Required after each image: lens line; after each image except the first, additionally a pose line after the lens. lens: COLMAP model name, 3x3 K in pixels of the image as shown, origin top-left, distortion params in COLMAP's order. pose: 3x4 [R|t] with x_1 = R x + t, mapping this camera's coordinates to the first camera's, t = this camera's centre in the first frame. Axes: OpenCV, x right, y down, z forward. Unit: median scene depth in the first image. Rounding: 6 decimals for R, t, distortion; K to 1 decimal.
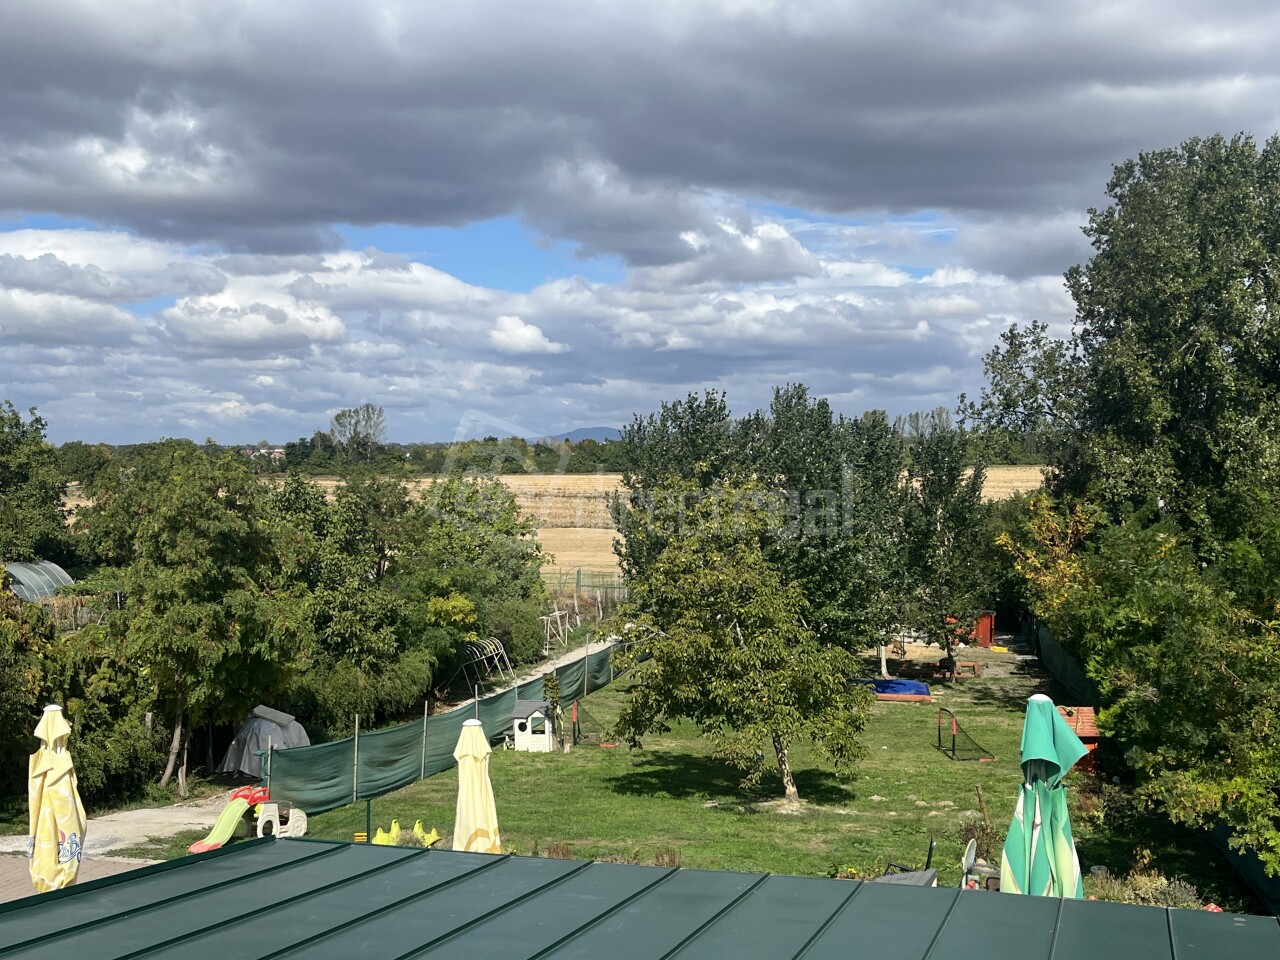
lens RADIAL K [[1538.1, 0, 641.5], [0, 1538.1, 489.1], [0, 0, 1]] dist [0.065602, 0.000000]
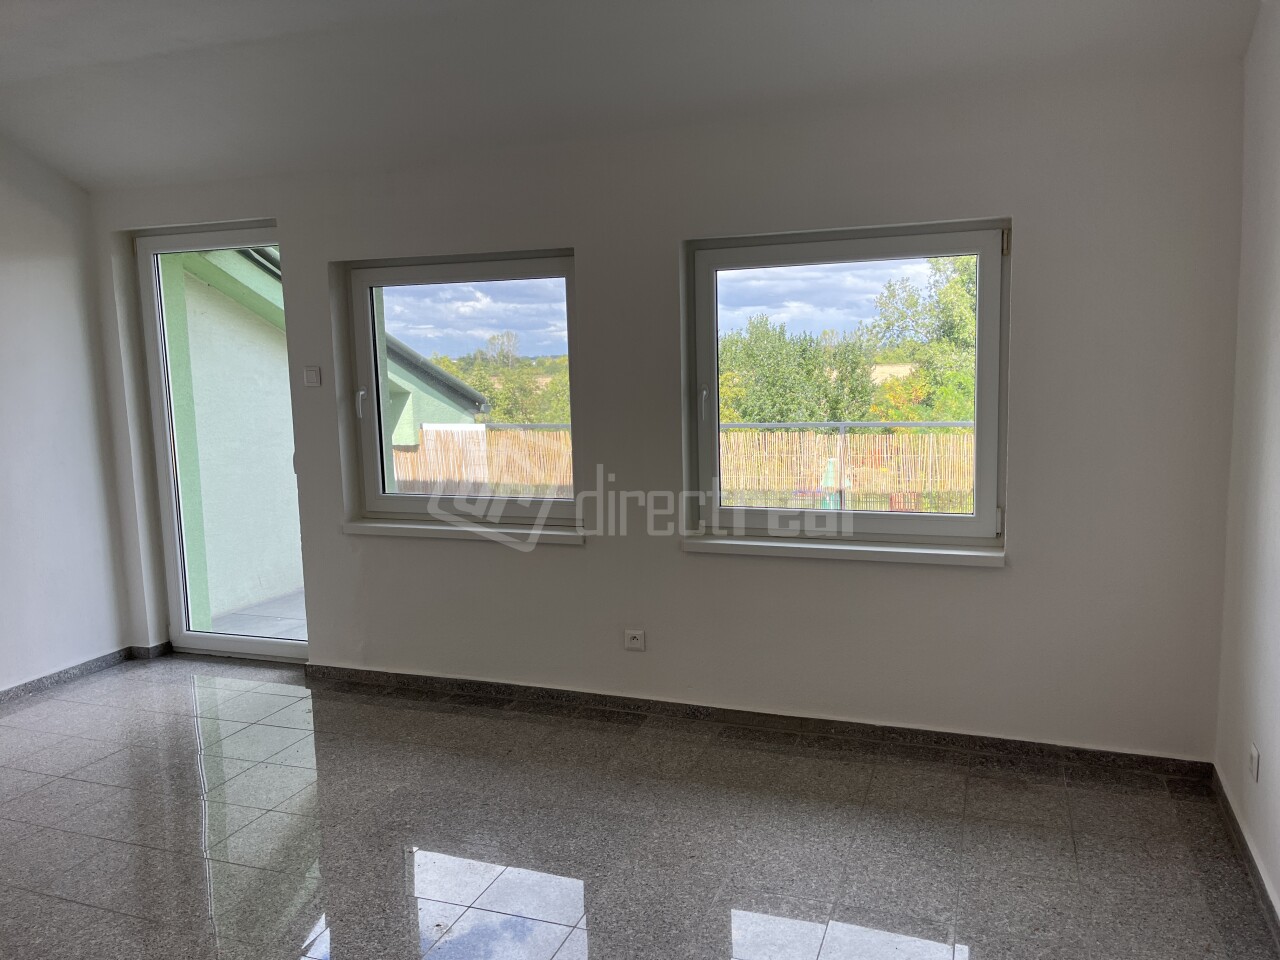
lens RADIAL K [[972.5, 0, 652.1], [0, 972.5, 482.0], [0, 0, 1]] dist [0.084825, -0.103778]
pose [[0.999400, -0.013137, -0.032049, 0.011617], [0.016310, 0.994769, 0.100842, 0.005503], [0.030557, -0.101305, 0.994386, -0.133916]]
